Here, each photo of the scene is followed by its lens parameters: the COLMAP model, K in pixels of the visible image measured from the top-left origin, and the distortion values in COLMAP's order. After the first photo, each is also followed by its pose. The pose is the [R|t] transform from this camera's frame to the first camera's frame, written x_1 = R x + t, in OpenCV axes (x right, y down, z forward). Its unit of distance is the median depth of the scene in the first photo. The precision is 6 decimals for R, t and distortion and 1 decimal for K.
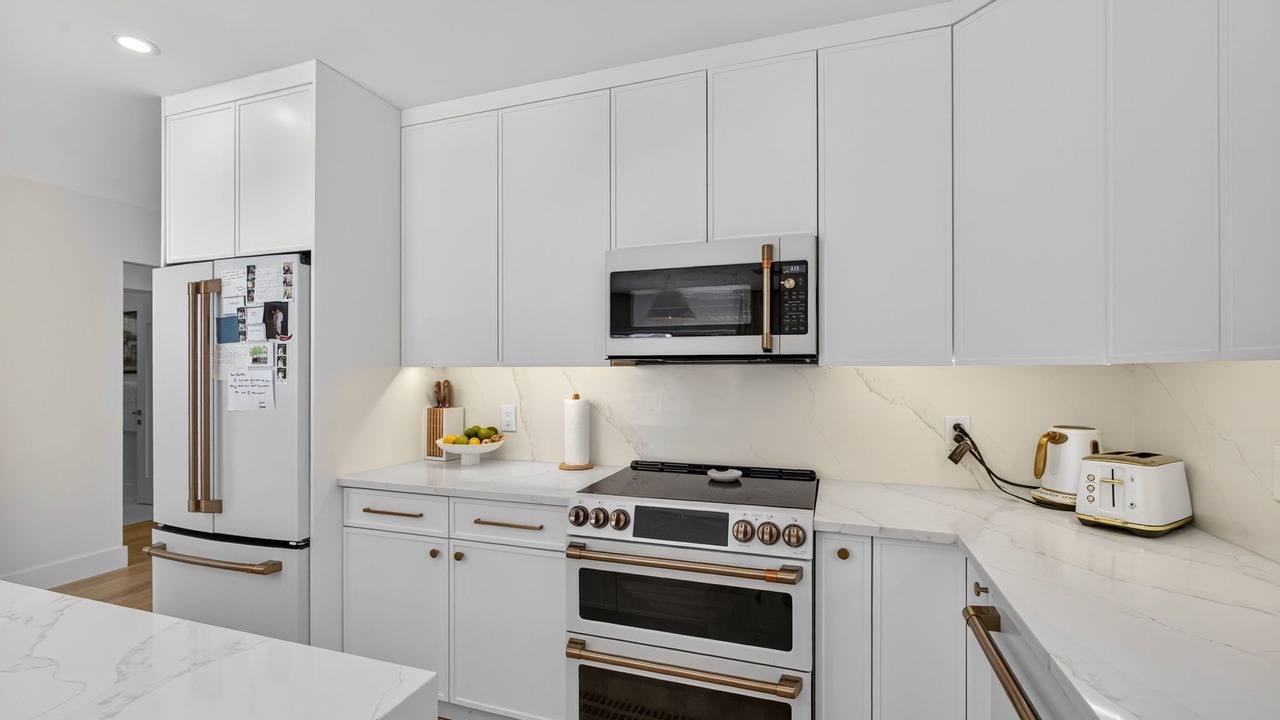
lens RADIAL K [[544.9, 0, 638.3], [0, 544.9, 370.3], [0, 0, 1]] dist [-0.007432, 0.000342]
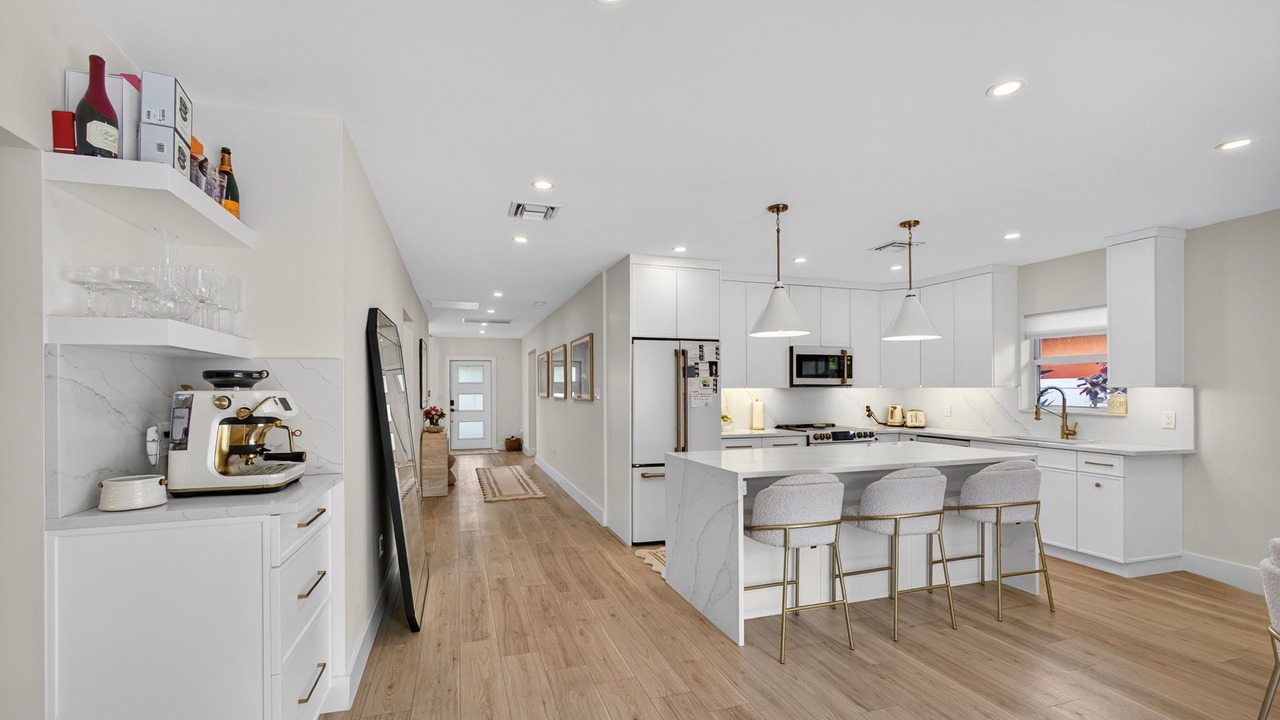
lens RADIAL K [[551.3, 0, 643.1], [0, 551.3, 382.5], [0, 0, 1]] dist [0.002980, 0.000500]
pose [[0.784057, 0.005666, 0.620663, -2.590338], [0.001598, 0.999937, -0.011147, -0.005180], [-0.620687, 0.009732, 0.783998, -0.771425]]
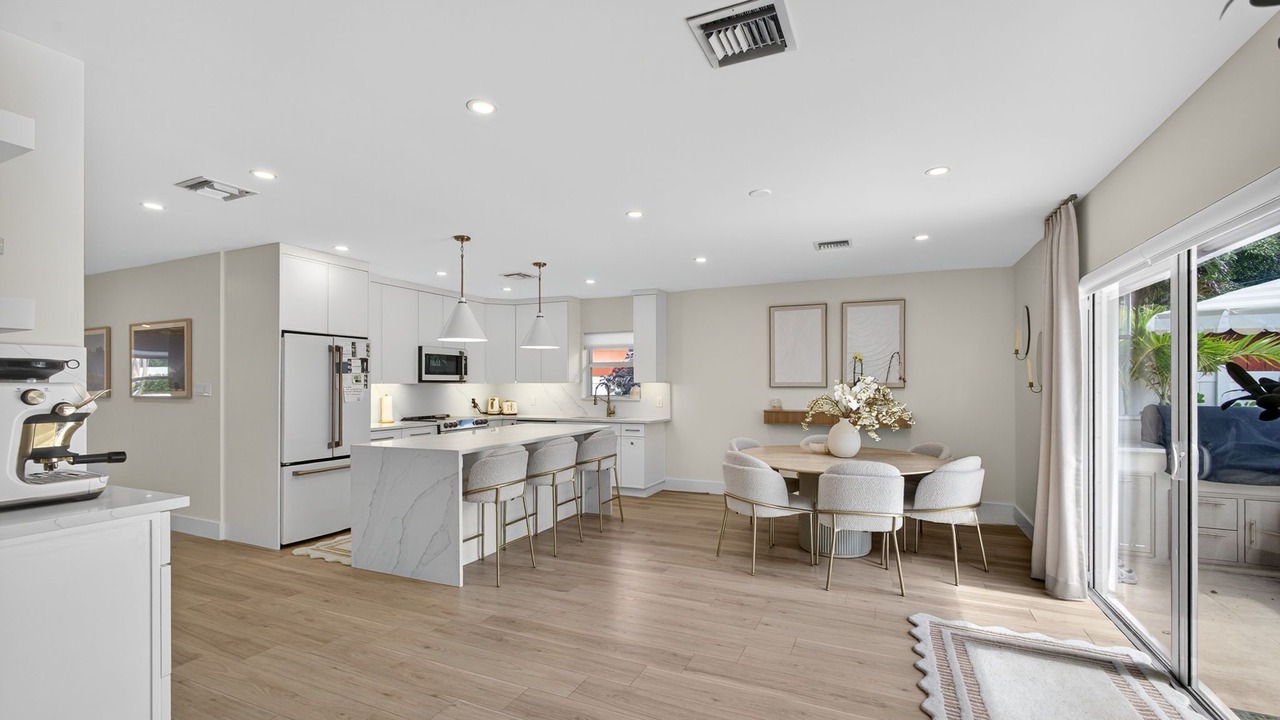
lens RADIAL K [[544.9, 0, 638.3], [0, 544.9, 370.3], [0, 0, 1]] dist [-0.007432, 0.000342]
pose [[0.087531, 0.024910, 0.995850, -3.283148], [0.003653, 0.999673, -0.025327, 0.000059], [-0.996155, 0.005855, 0.087411, -0.524403]]
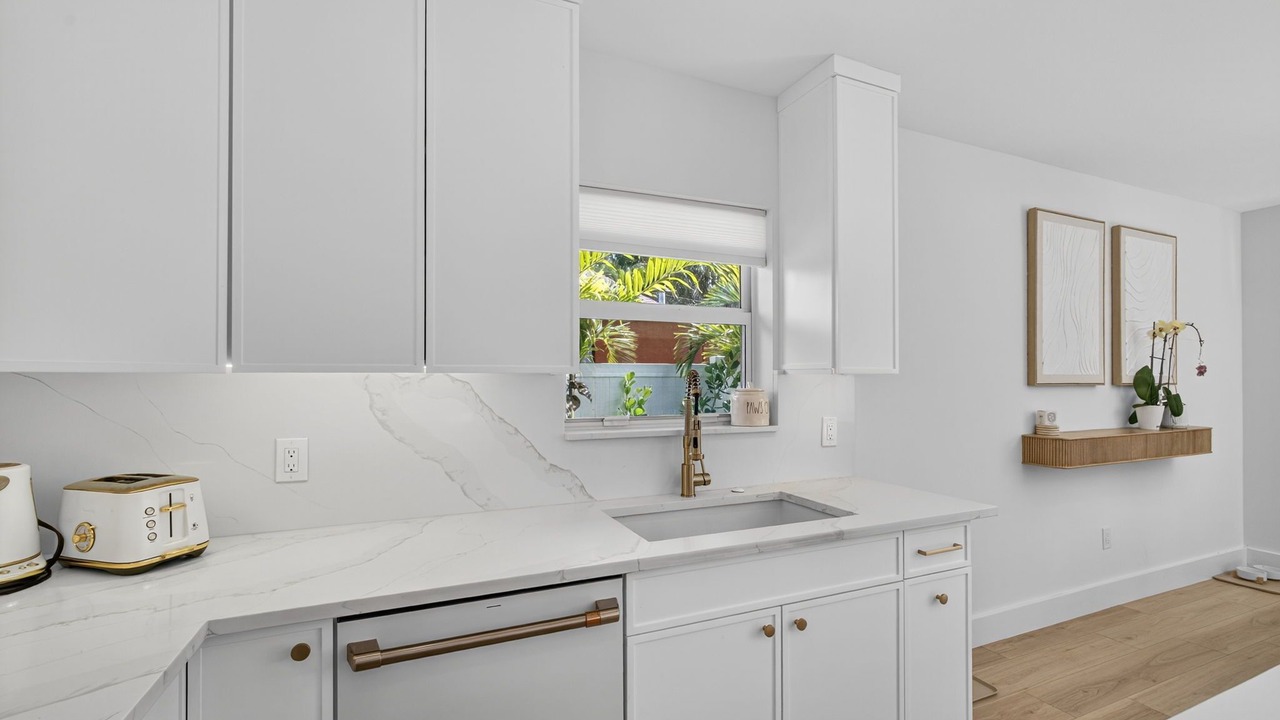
lens RADIAL K [[544.9, 0, 638.3], [0, 544.9, 370.3], [0, 0, 1]] dist [-0.007432, 0.000342]
pose [[-0.684078, 0.008399, 0.729360, -0.206789], [0.000235, 0.999936, -0.011294, -0.003351], [-0.729408, -0.007554, -0.684037, 0.810244]]
